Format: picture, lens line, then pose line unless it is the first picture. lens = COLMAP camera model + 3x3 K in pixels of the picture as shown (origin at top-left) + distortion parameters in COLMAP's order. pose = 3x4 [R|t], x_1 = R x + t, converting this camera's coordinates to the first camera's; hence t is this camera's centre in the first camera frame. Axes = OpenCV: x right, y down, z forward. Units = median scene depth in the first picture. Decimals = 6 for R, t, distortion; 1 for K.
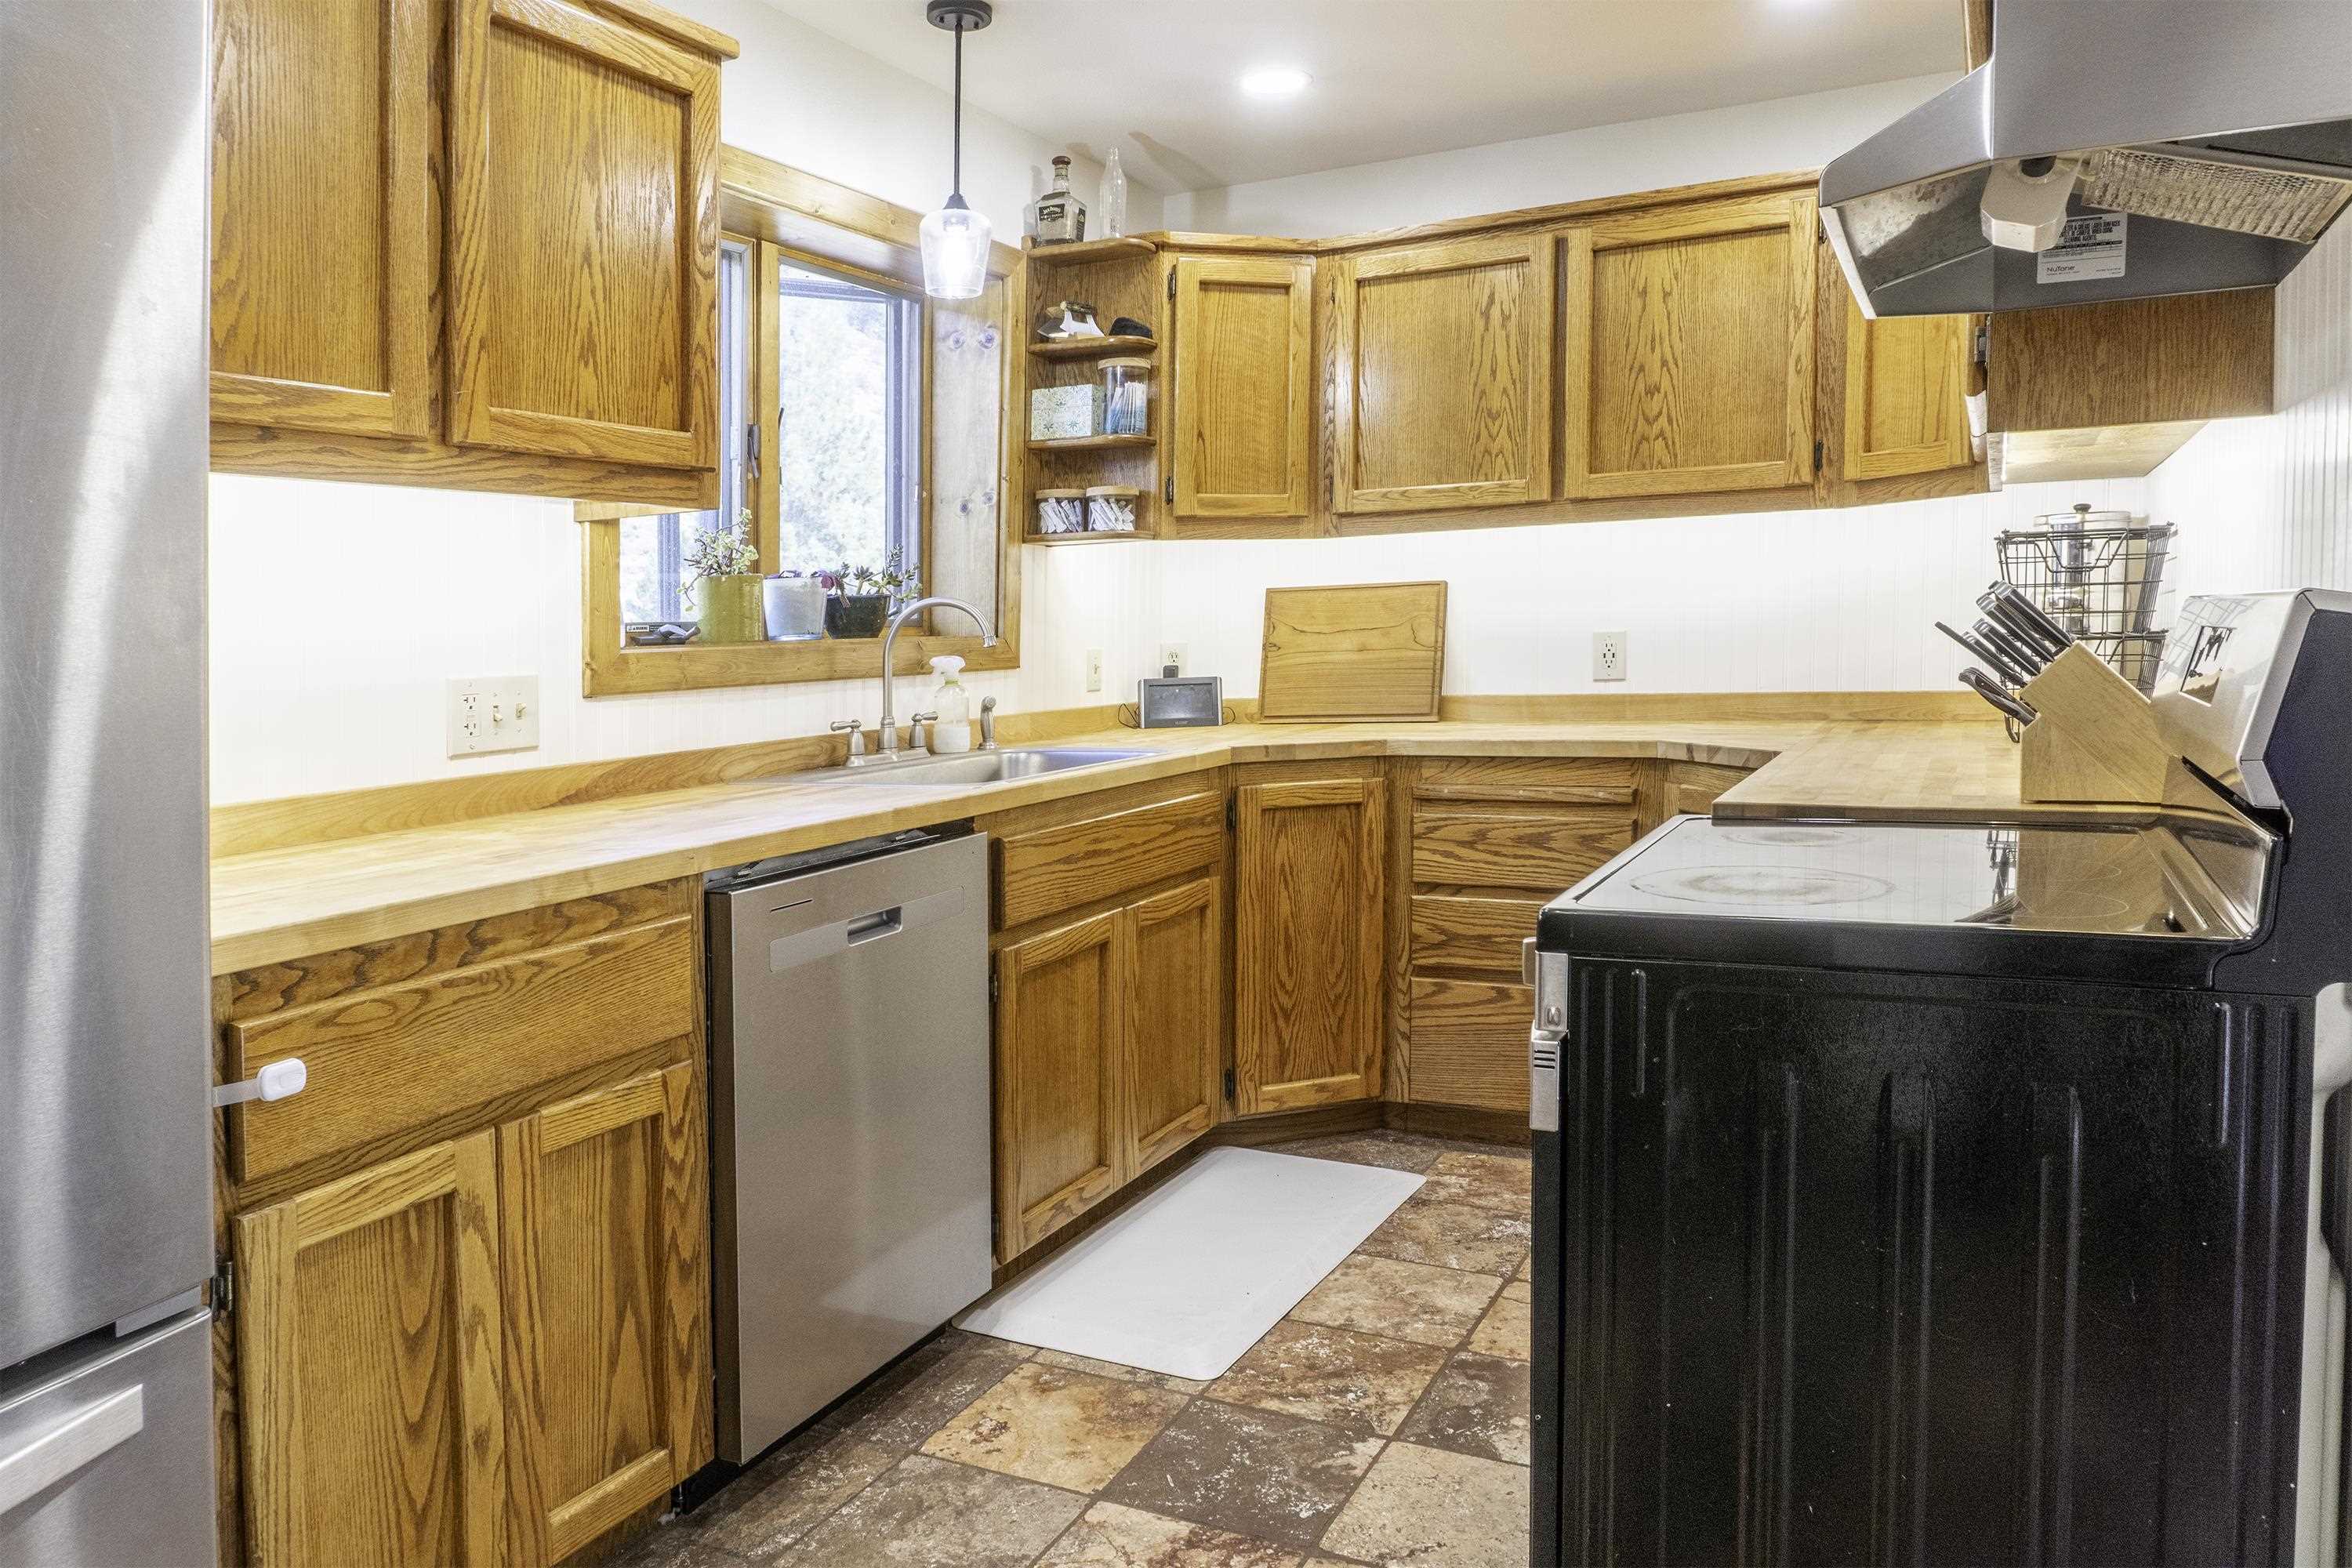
lens RADIAL K [[1599.9, 0, 1179.2], [0, 1599.9, 676.8], [0, 0, 1]] dist [-0.015384, 0.001175]
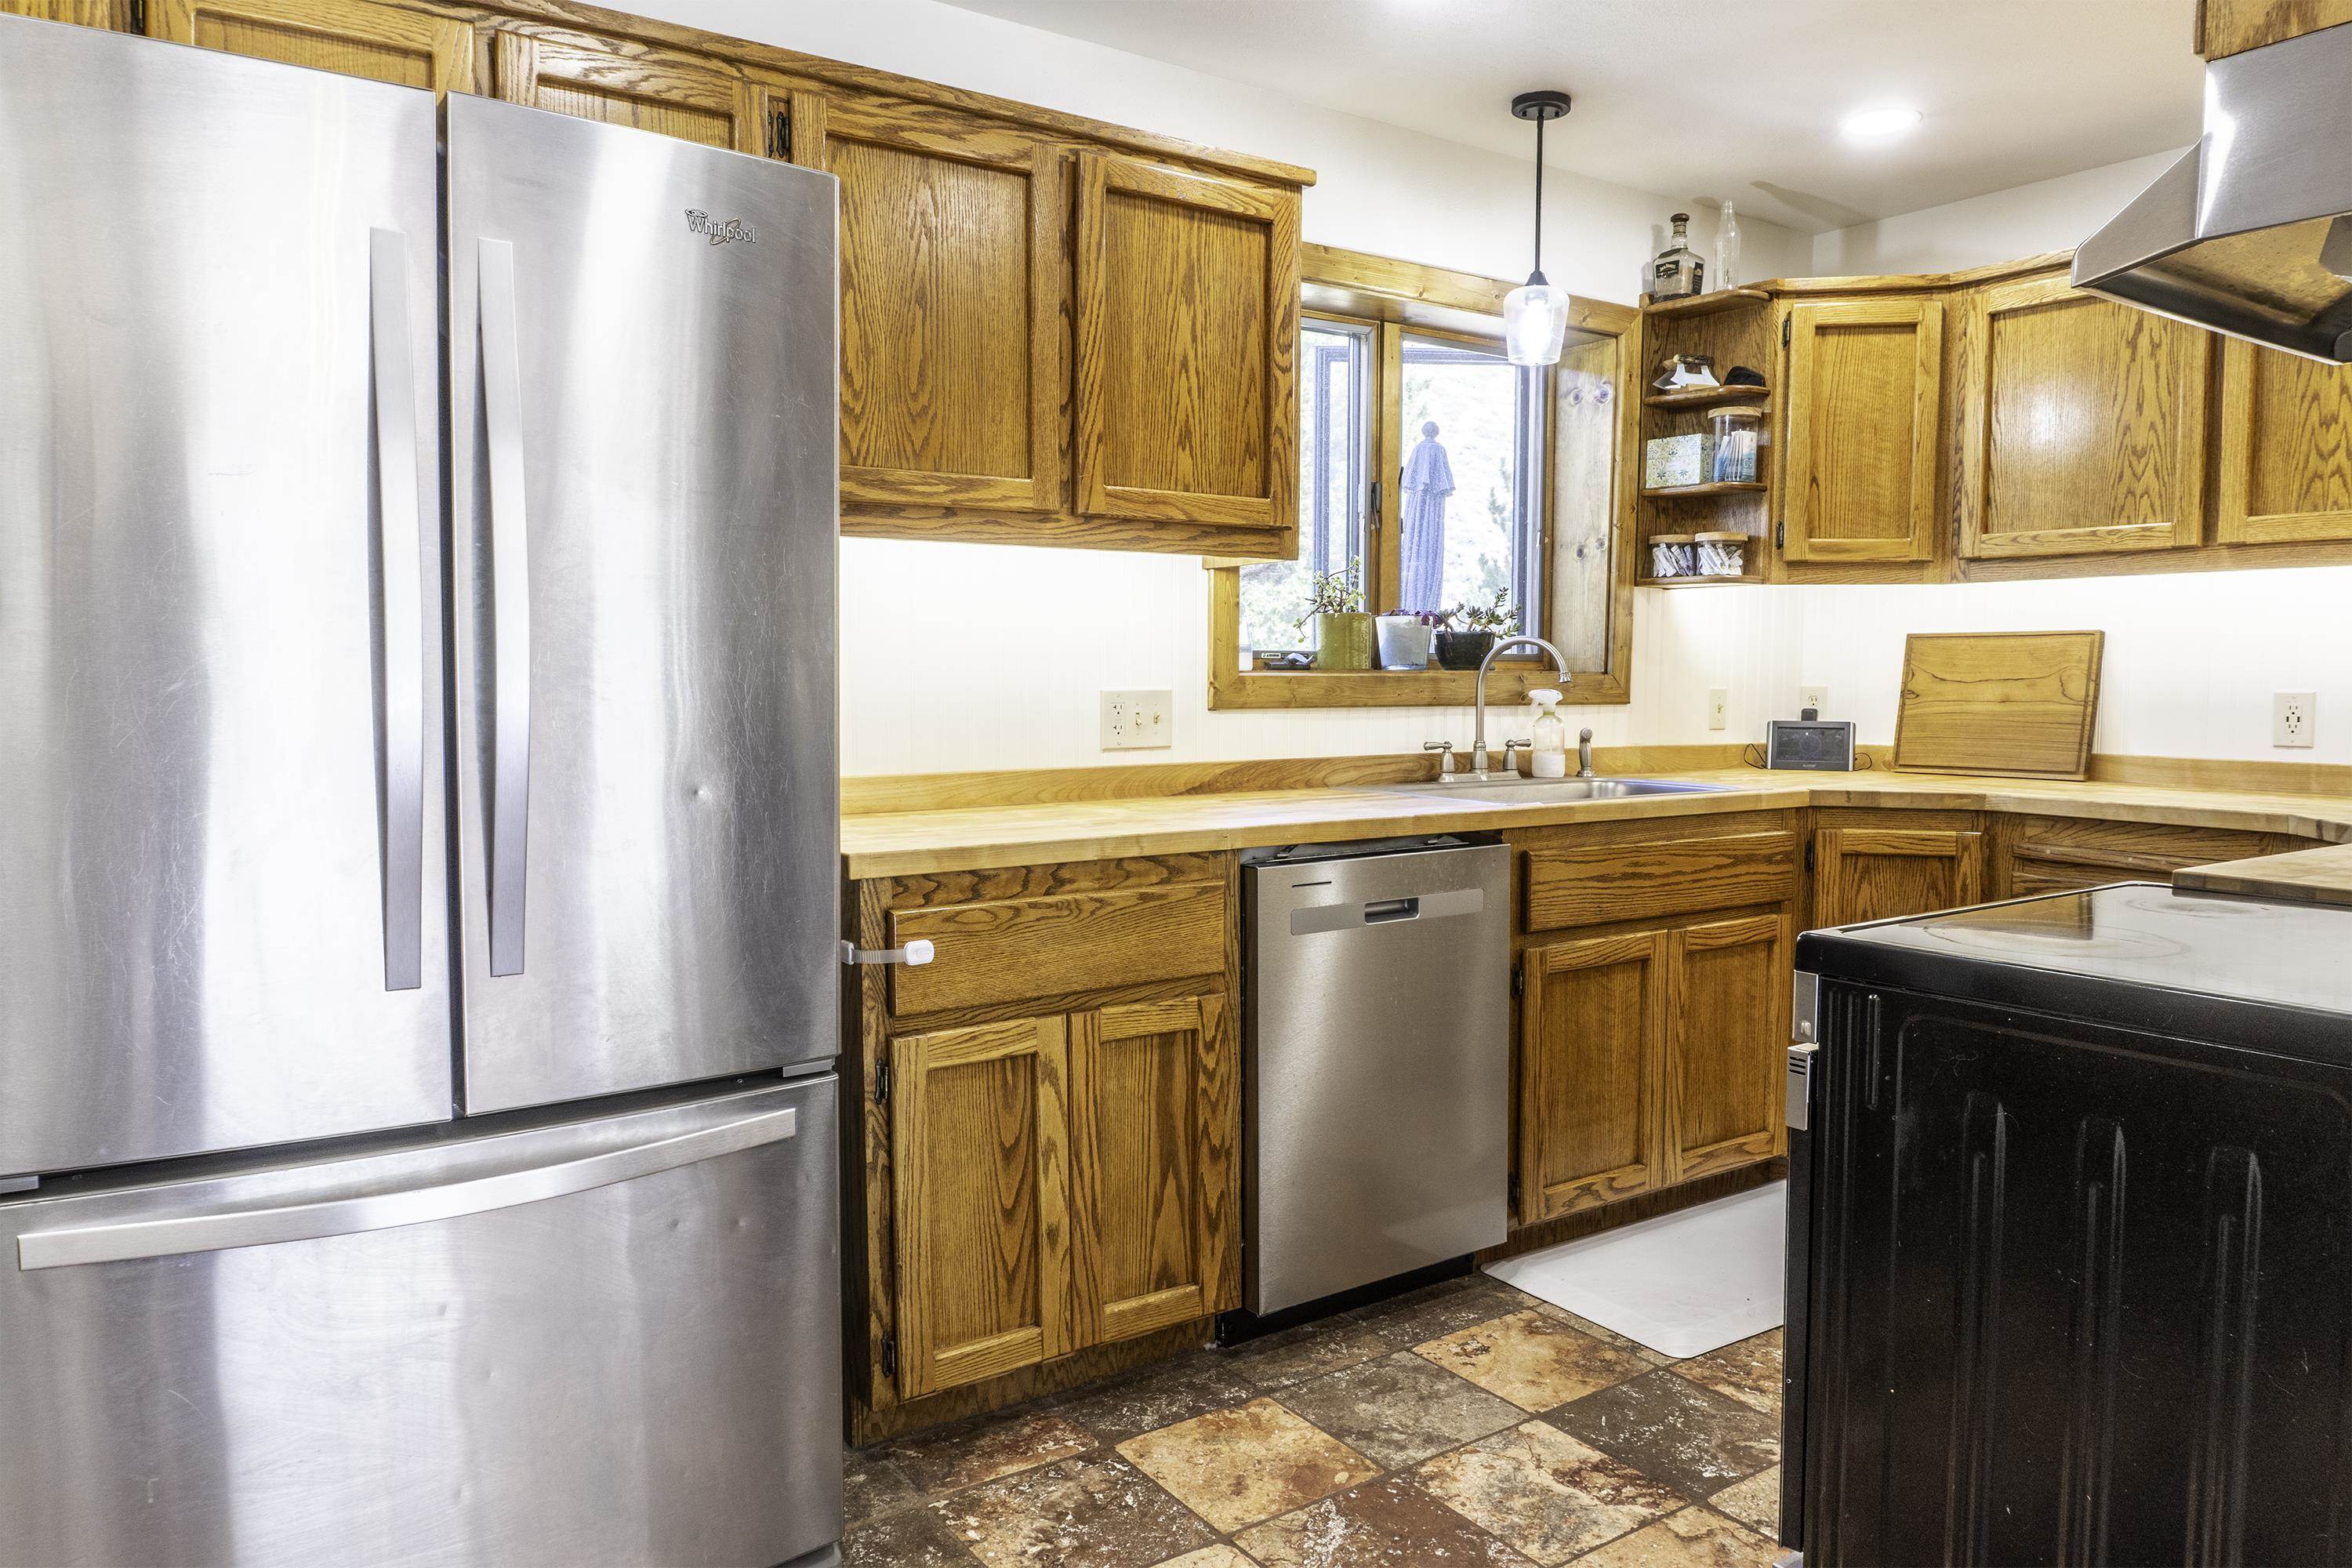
lens RADIAL K [[1602.2, 0, 1164.6], [0, 1602.2, 816.9], [0, 0, 1]] dist [-0.014370, -0.004759]
pose [[0.866622, 0.078932, -0.492683, 0.206994], [-0.044832, 0.995733, 0.080665, -0.003168], [0.496947, -0.047818, 0.866462, -0.103238]]
